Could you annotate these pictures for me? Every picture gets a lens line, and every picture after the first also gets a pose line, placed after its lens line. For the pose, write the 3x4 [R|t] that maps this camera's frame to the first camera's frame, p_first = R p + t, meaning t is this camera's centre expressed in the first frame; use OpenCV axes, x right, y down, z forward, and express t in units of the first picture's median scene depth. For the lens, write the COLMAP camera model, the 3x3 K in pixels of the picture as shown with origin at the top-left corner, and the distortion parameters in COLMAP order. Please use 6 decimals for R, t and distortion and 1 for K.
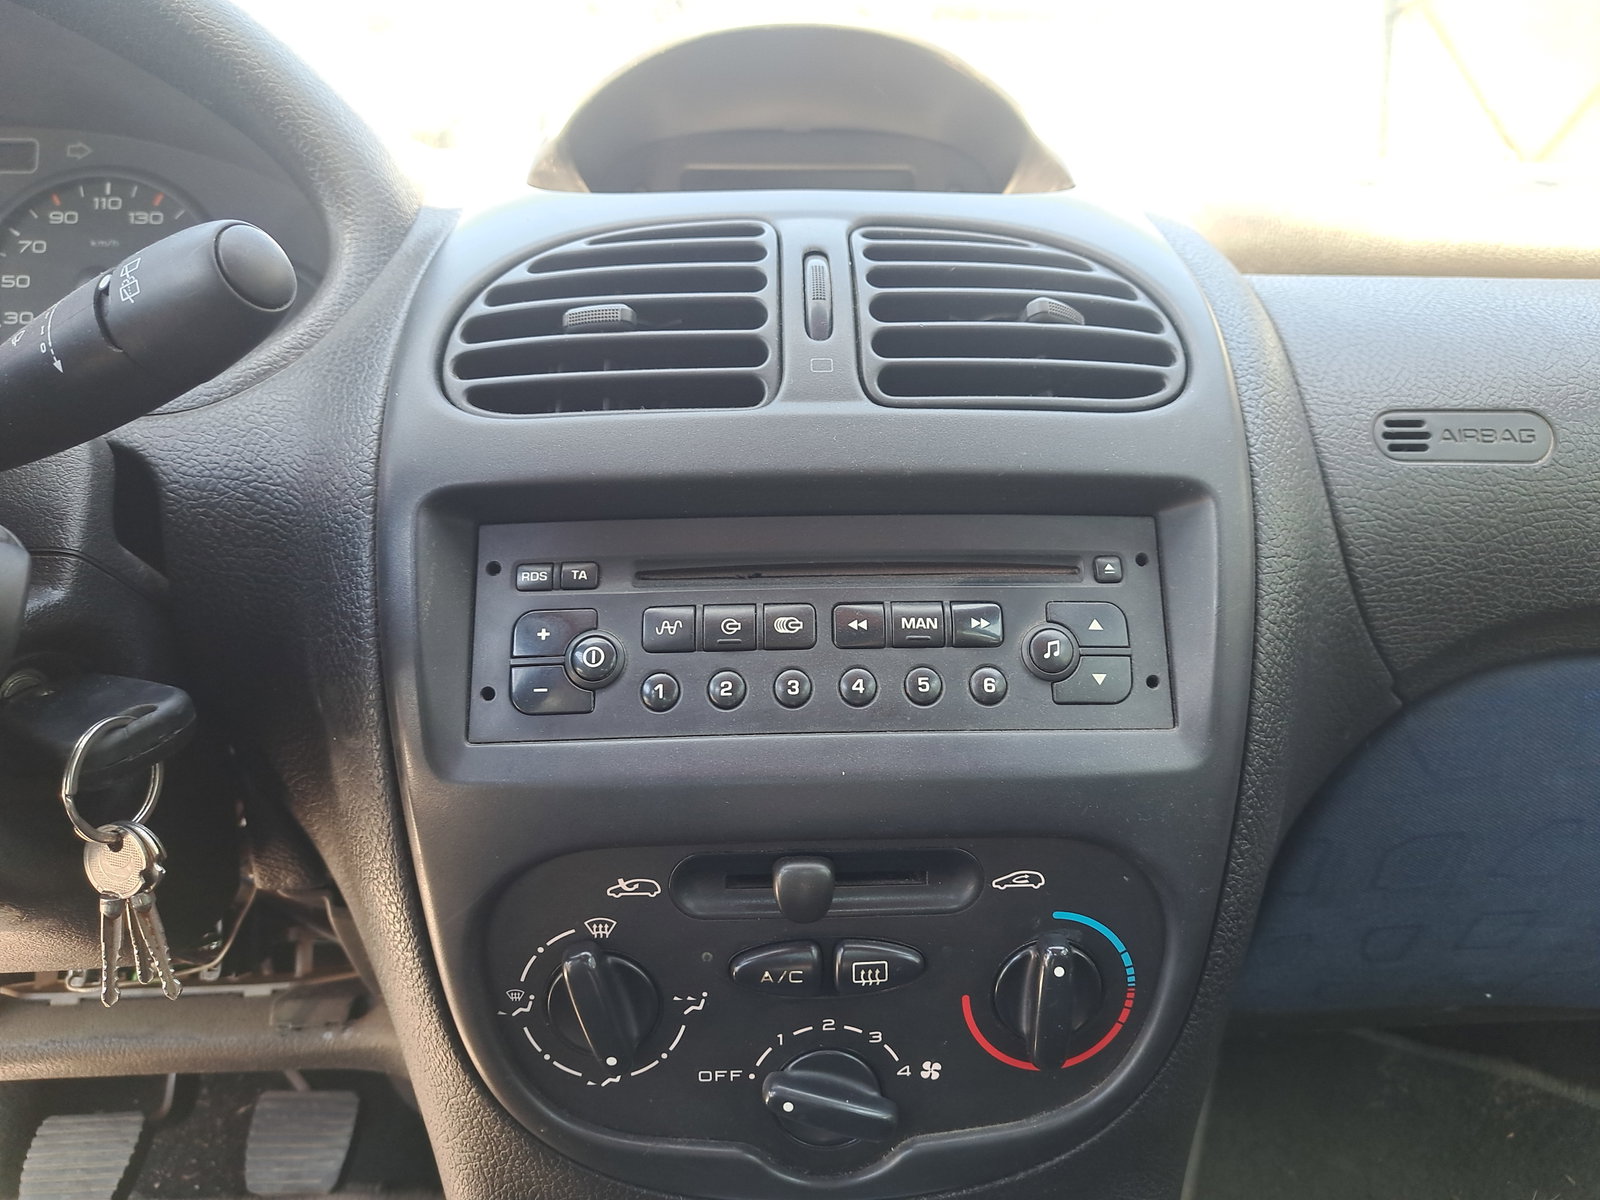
lens RADIAL K [[1214.0, 0, 809.1], [0, 1214.0, 555.1], [0, 0, 1]] dist [0.004872, -0.001497]
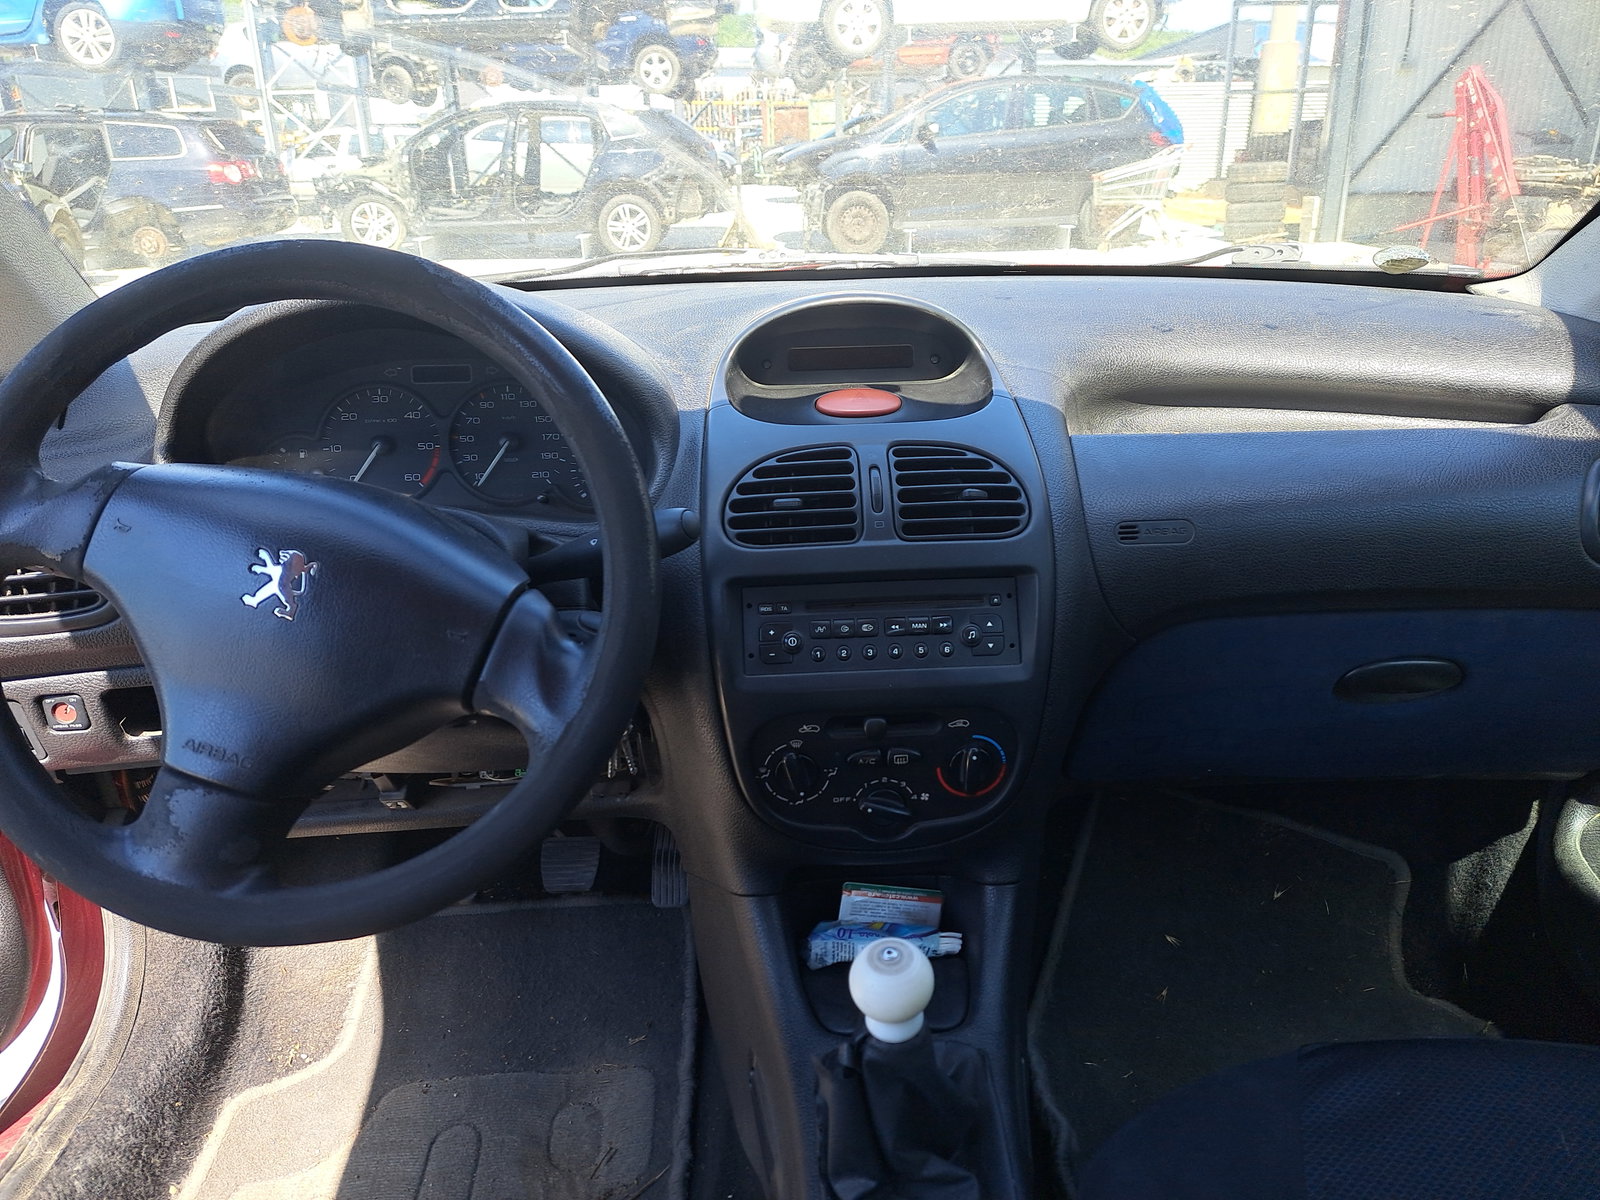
lens RADIAL K [[1184.1, 0, 794.1], [0, 1184.1, 539.0], [0, 0, 1]] dist [0.046088, -0.006261]
pose [[0.999790, -0.018472, -0.008830, -0.140732], [0.019464, 0.991317, 0.130047, -0.436249], [0.006351, -0.130192, 0.991468, -1.387605]]
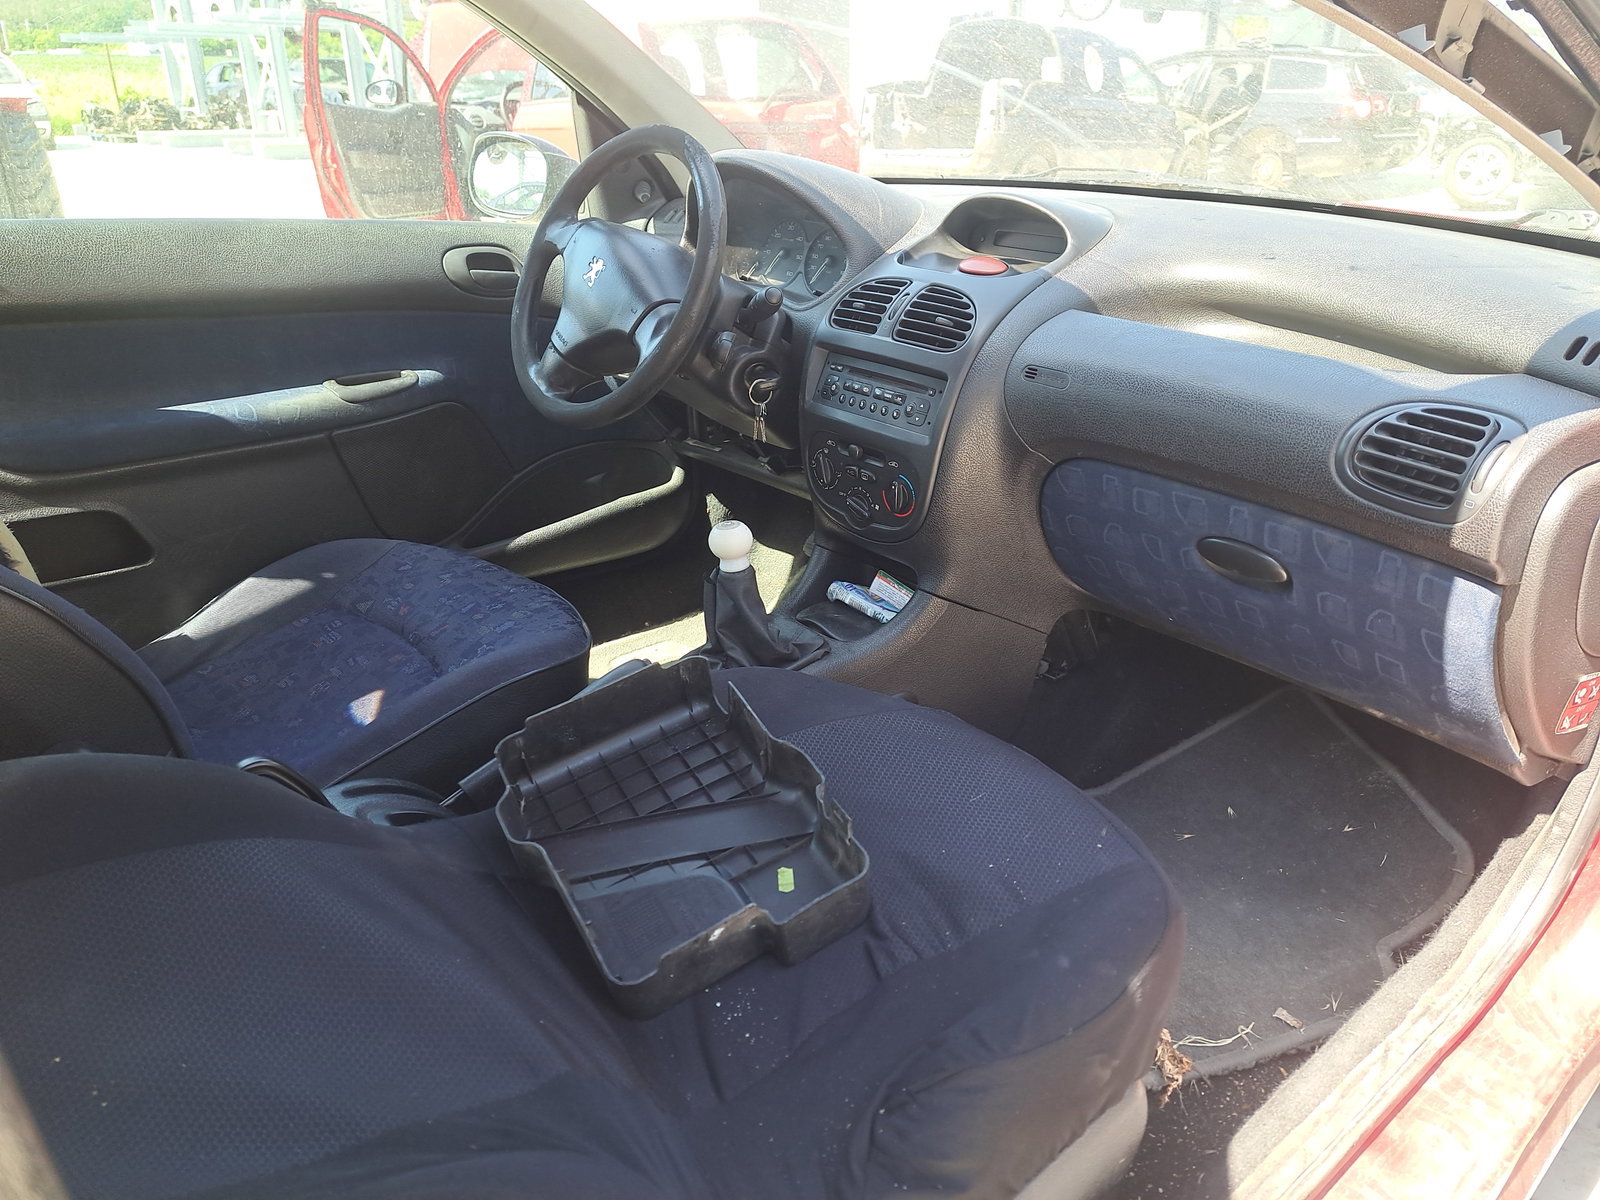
lens RADIAL K [[1214.0, 0, 809.1], [0, 1214.0, 555.1], [0, 0, 1]] dist [0.004872, -0.001497]
pose [[0.618174, 0.297807, -0.727442, 2.907374], [-0.165475, 0.954015, 0.249945, -0.387393], [0.768426, -0.034136, 0.639027, -1.728576]]
